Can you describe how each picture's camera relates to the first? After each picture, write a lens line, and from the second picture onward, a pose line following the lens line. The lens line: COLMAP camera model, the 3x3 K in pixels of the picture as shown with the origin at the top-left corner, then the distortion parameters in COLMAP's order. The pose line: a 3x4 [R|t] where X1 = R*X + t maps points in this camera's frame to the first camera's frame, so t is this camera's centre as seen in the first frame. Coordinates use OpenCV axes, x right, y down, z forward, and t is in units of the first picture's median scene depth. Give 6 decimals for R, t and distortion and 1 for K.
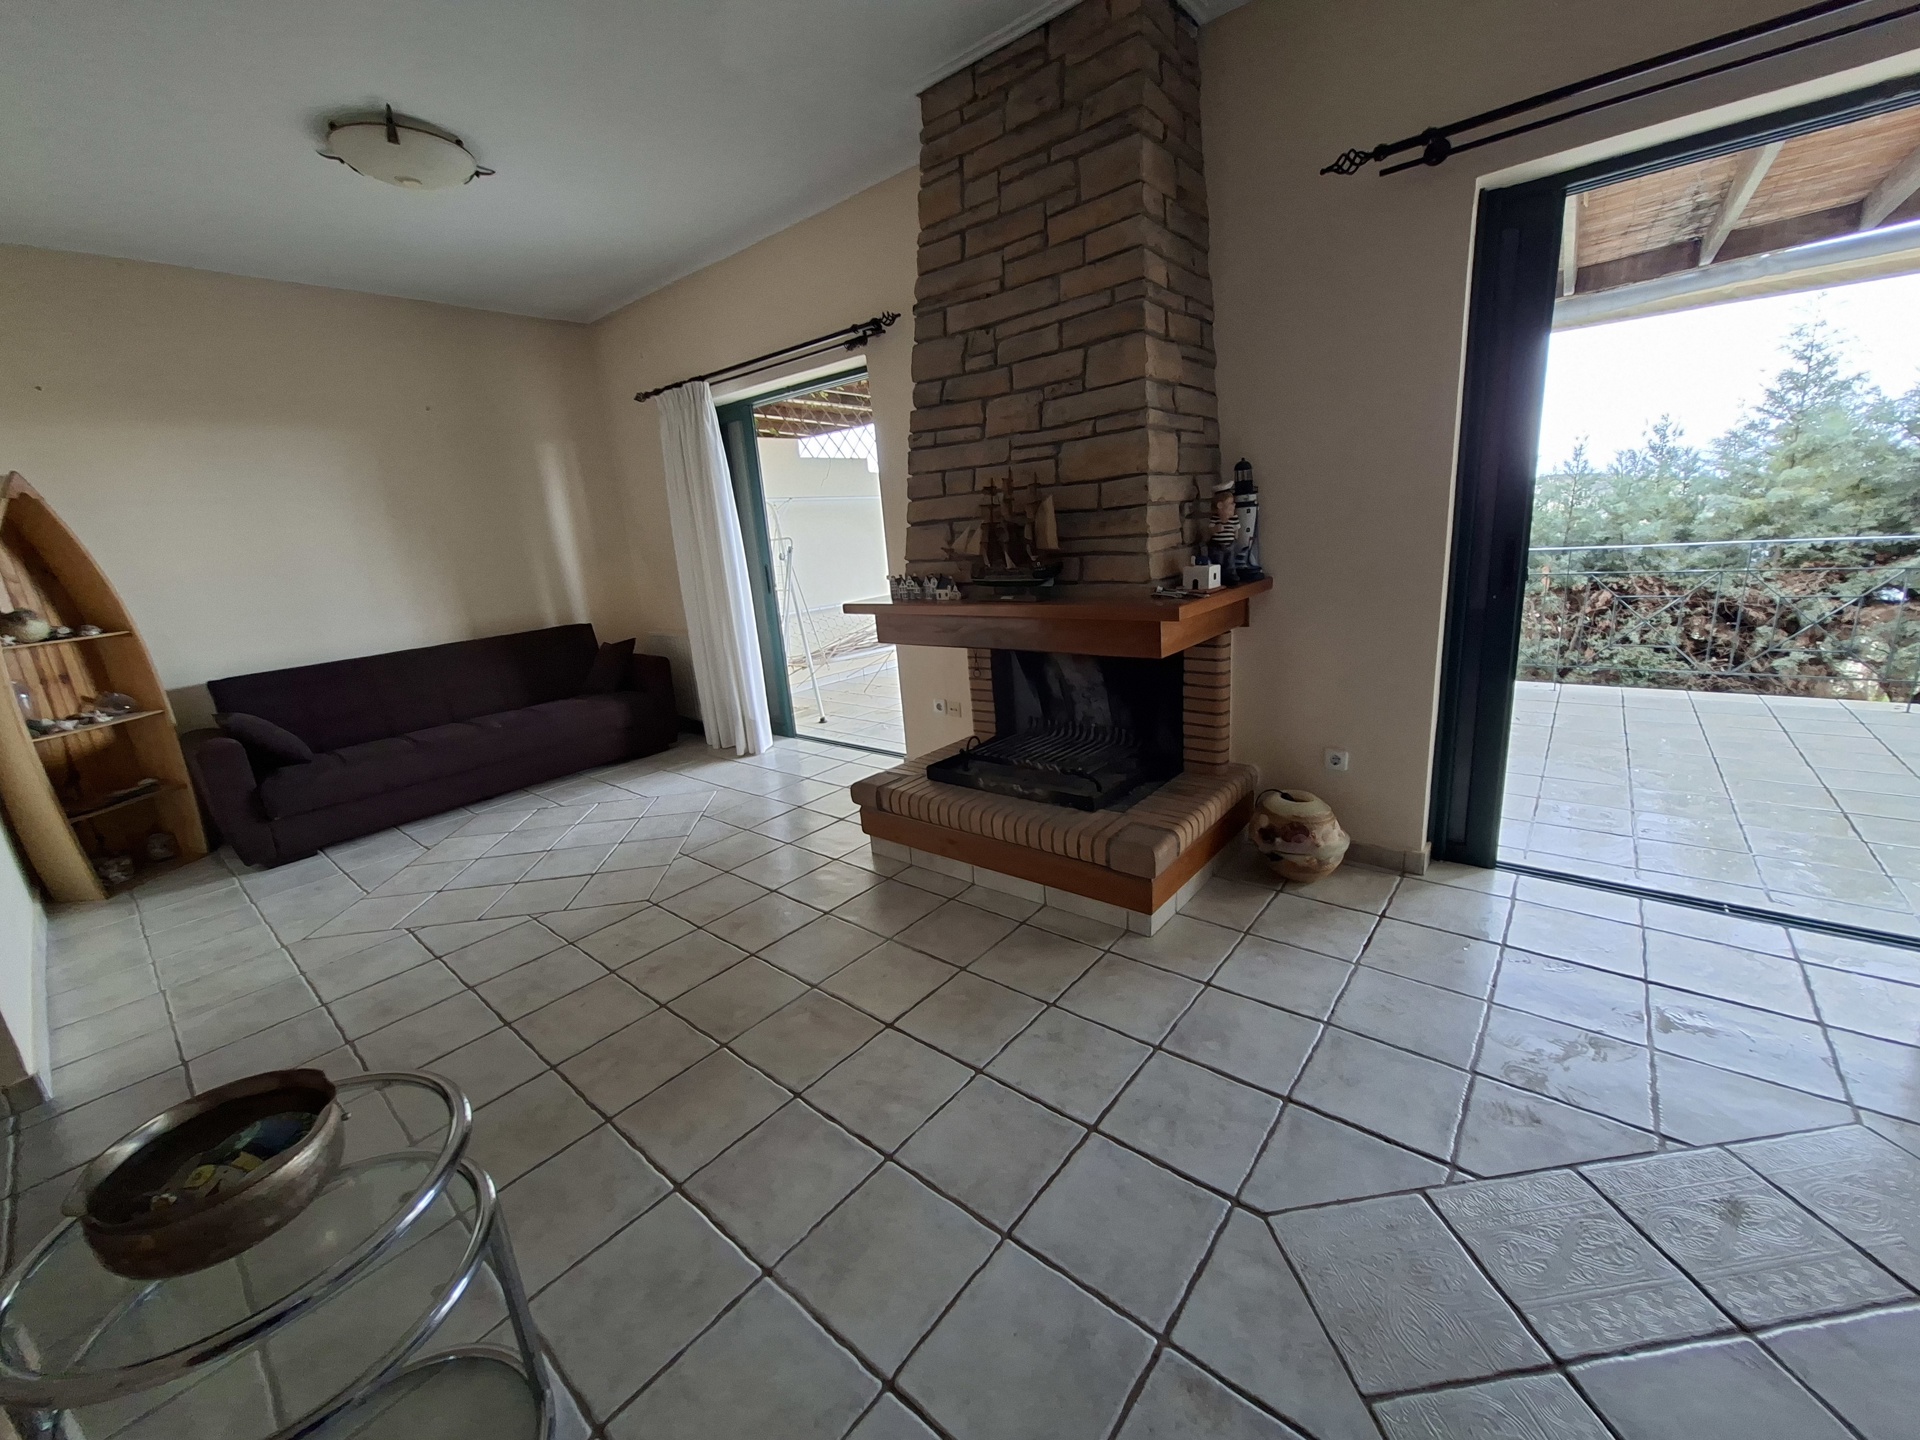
lens RADIAL K [[752.6, 0, 960.6], [0, 752.6, 712.0], [0, 0, 1]] dist [-0.007032, 0.000585]
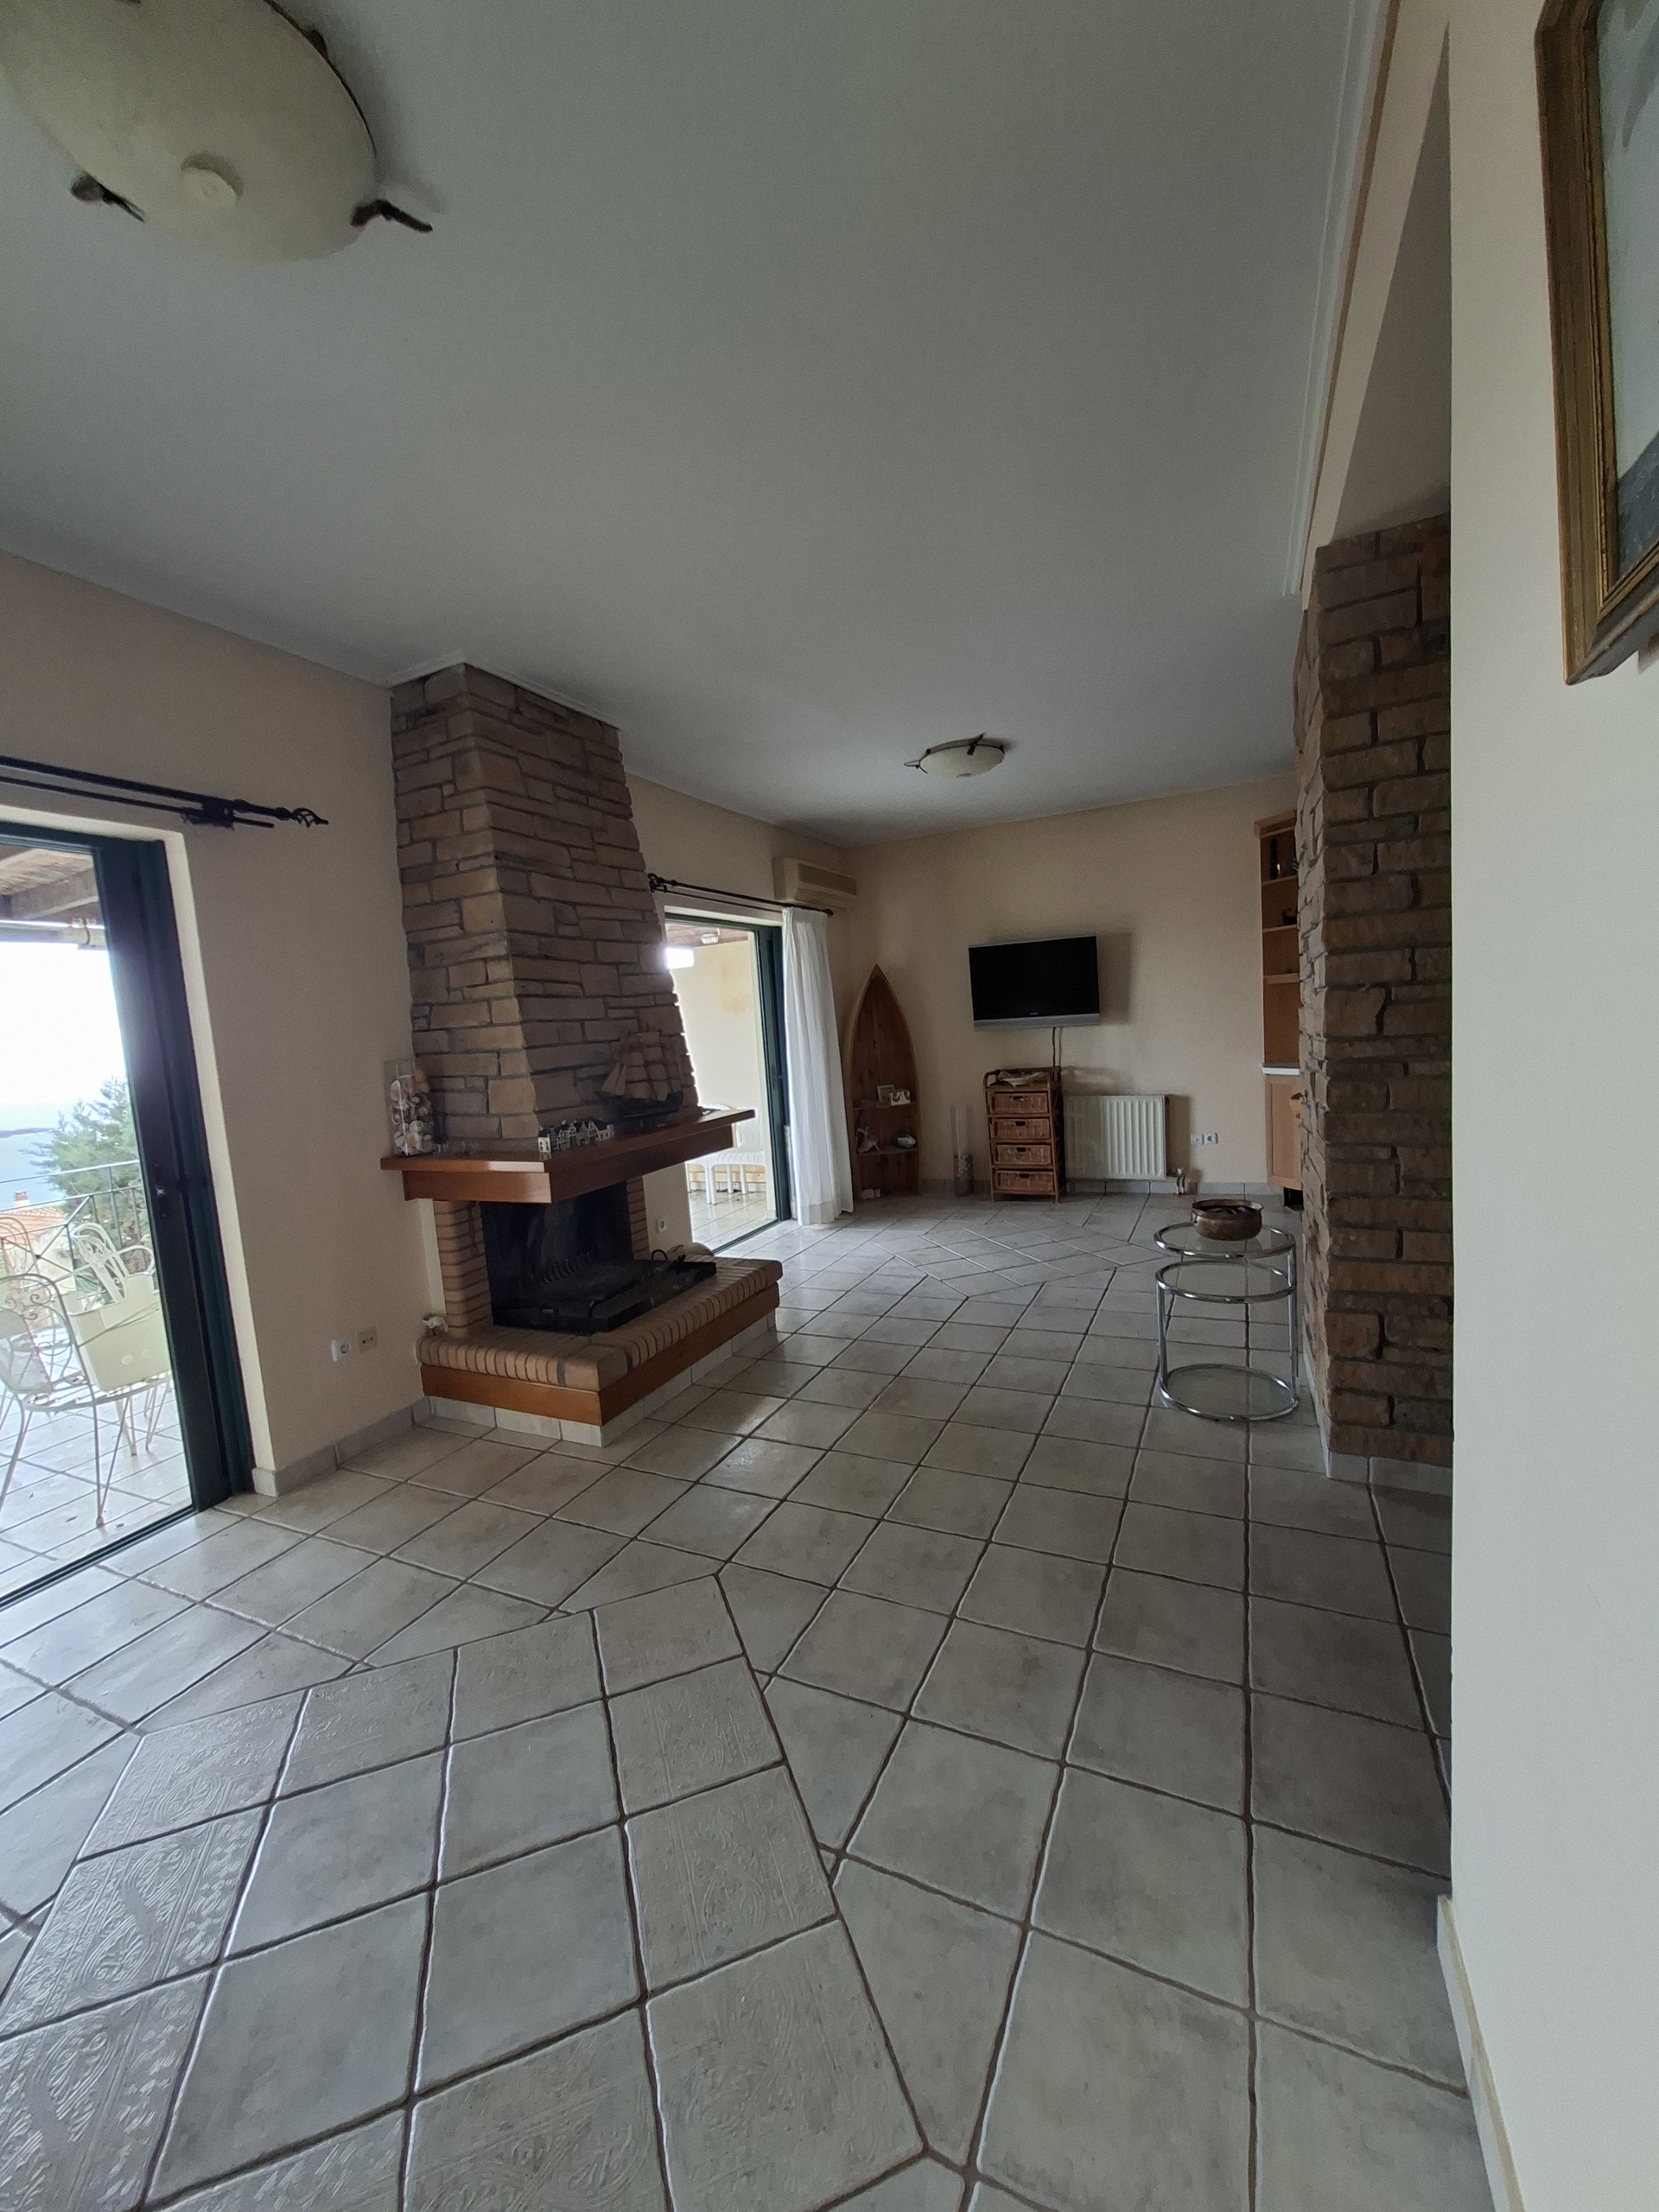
lens RADIAL K [[867.1, 0, 828.8], [0, 867.1, 1105.2], [0, 0, 1]] dist [-0.007032, 0.000585]
pose [[-0.237319, 0.005658, 0.971415, -1.294709], [0.328605, 0.941501, 0.074796, -0.187355], [-0.914165, 0.336963, -0.225295, 1.007392]]
